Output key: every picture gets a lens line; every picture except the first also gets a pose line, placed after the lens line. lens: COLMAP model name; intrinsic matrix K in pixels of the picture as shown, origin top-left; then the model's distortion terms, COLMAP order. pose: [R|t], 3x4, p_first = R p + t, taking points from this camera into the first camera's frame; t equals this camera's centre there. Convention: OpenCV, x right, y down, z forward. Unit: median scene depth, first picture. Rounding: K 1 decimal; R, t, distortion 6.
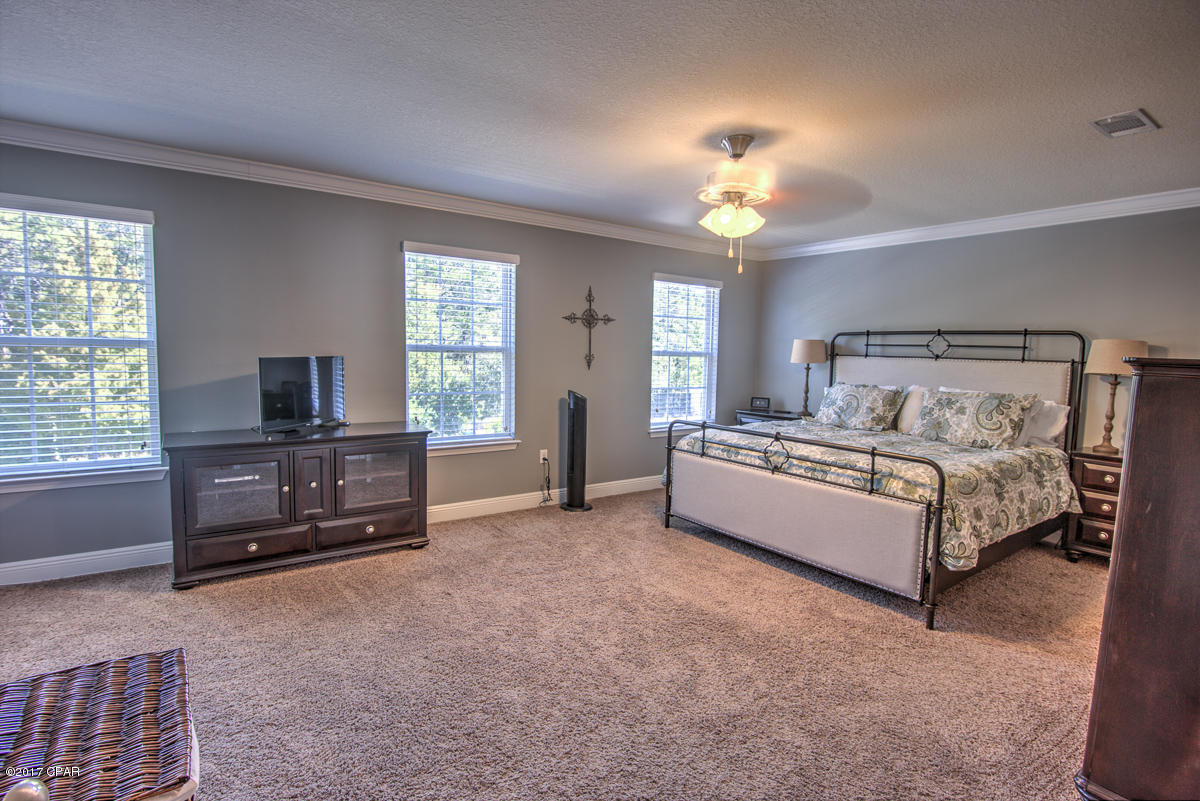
lens RADIAL K [[586.2, 0, 603.7], [0, 586.2, 401.5], [0, 0, 1]] dist [-0.019294, -0.001272]
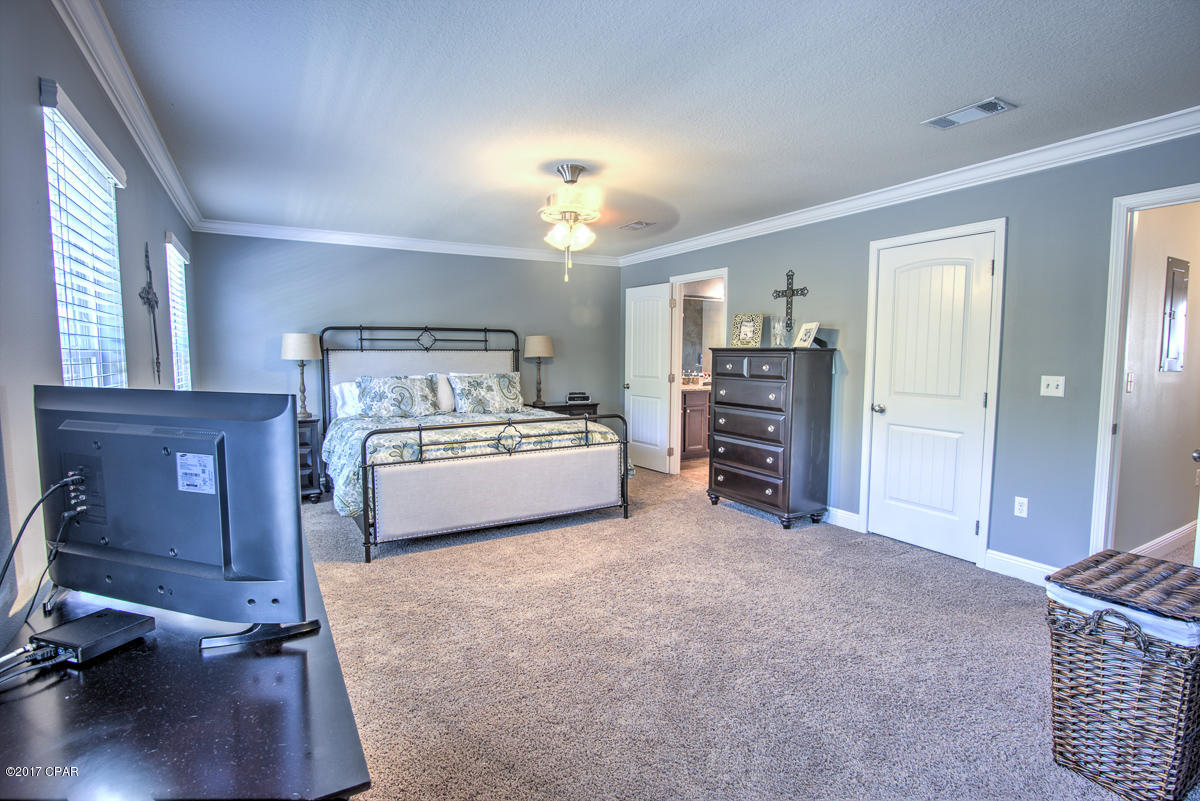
lens RADIAL K [[586.2, 0, 599.6], [0, 586.2, 397.7], [0, 0, 1]] dist [-0.019294, -0.001272]
pose [[0.098575, -0.104228, 0.989656, -0.715474], [0.091736, 0.991217, 0.095255, -0.070753], [-0.990892, 0.081397, 0.107271, 0.621101]]
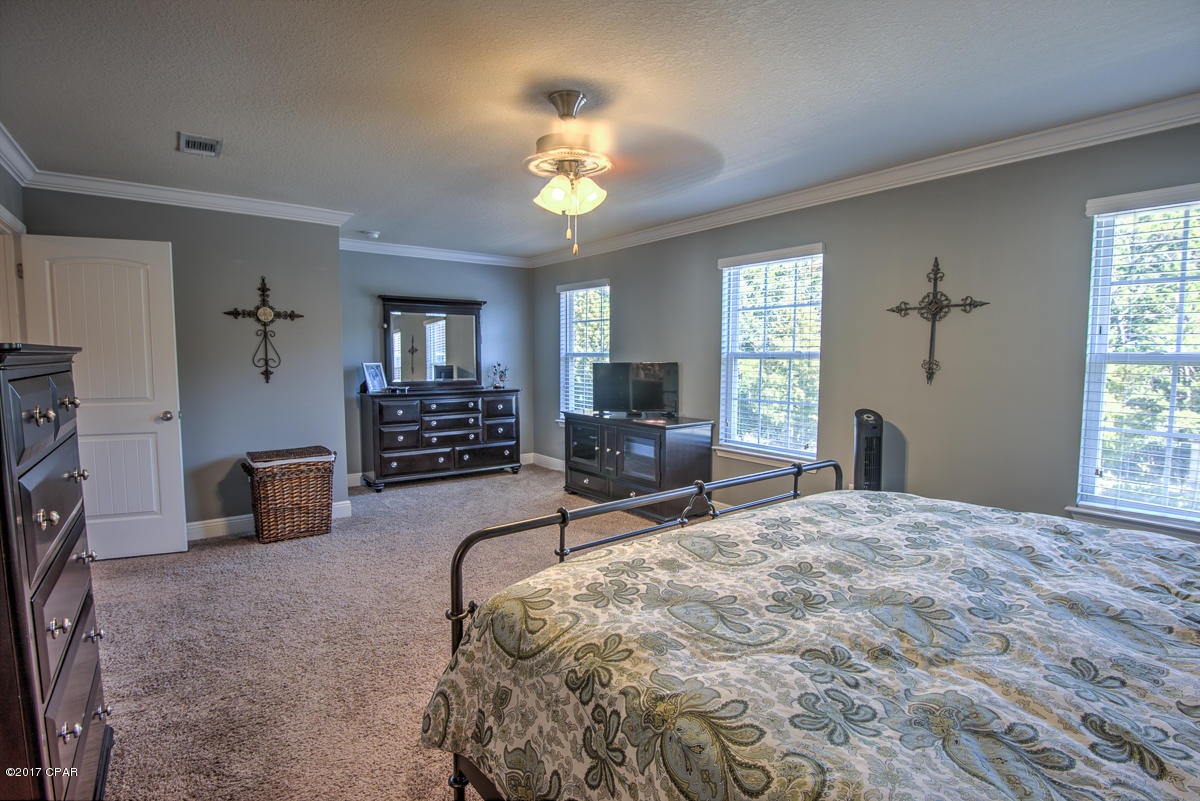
lens RADIAL K [[586.2, 0, 596.7], [0, 586.2, 399.0], [0, 0, 1]] dist [-0.019294, -0.001272]
pose [[0.018868, 0.055073, -0.998304, 0.793995], [-0.089237, 0.994590, 0.053181, -0.048718], [0.995832, 0.088082, 0.023681, 0.771997]]
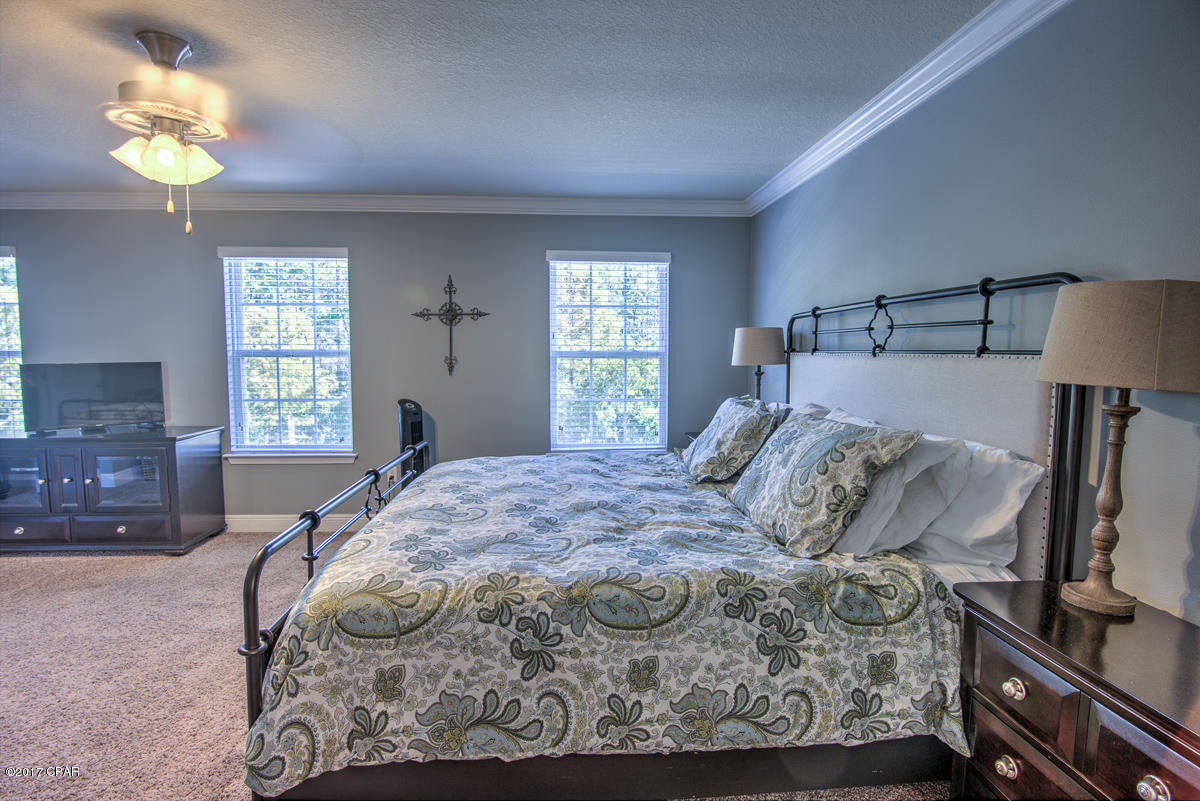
lens RADIAL K [[586.2, 0, 601.3], [0, 586.2, 398.5], [0, 0, 1]] dist [-0.019294, -0.001272]
pose [[0.848228, 0.020990, -0.529215, 0.758064], [-0.030989, 0.999469, -0.010028, -0.024569], [0.528724, 0.024906, 0.848429, 0.513778]]
